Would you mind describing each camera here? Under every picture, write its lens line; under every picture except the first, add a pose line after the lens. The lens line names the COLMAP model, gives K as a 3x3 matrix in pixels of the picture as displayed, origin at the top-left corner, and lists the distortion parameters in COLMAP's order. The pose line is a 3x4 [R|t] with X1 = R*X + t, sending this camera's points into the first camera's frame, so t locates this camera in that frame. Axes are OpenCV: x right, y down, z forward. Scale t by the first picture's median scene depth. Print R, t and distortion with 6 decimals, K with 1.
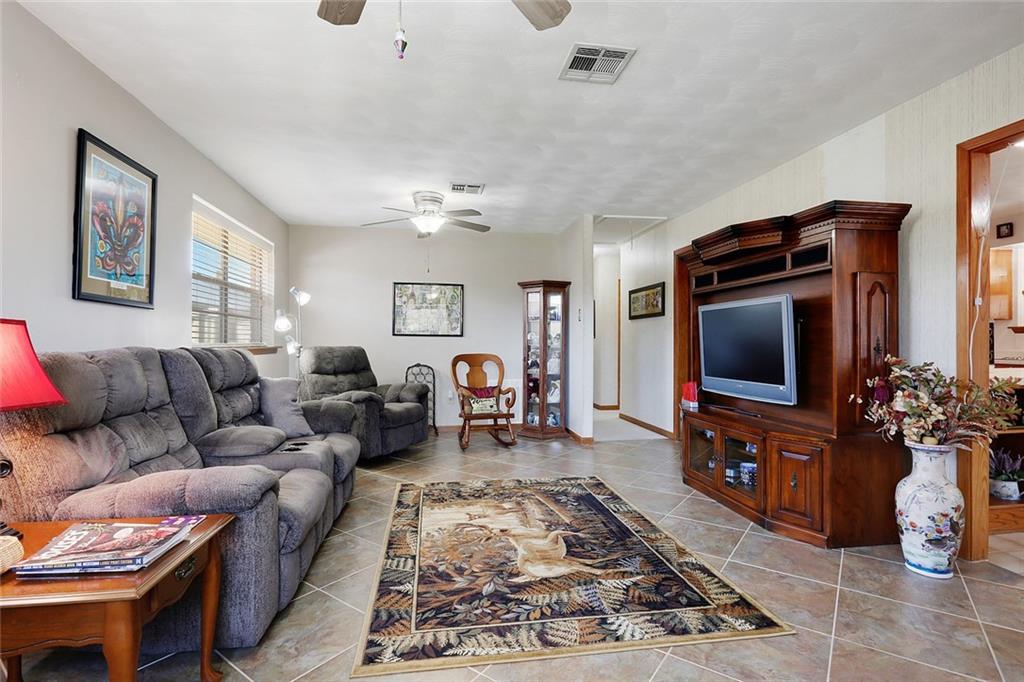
lens RADIAL K [[491.5, 0, 513.6], [0, 491.5, 340.3], [0, 0, 1]] dist [-0.001568, 0.000107]
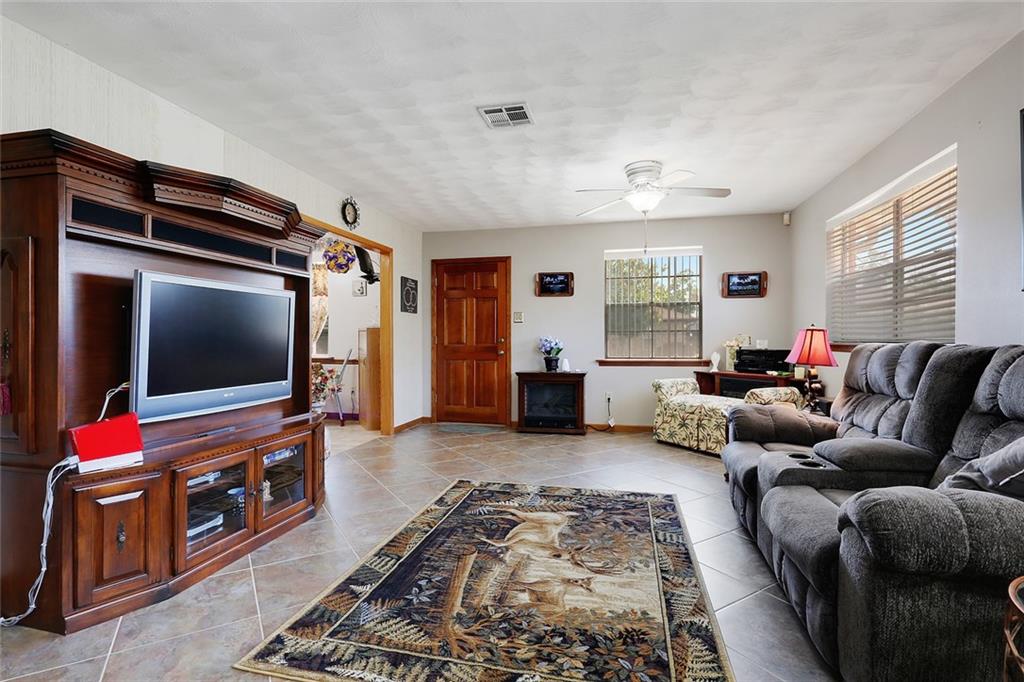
lens RADIAL K [[491.5, 0, 514.6], [0, 491.5, 337.6], [0, 0, 1]] dist [-0.001568, 0.000107]
pose [[-0.925712, 0.002844, 0.378220, -0.288822], [-0.000067, 0.999970, -0.007684, 0.013301], [-0.378230, -0.007139, -0.925684, 1.901250]]
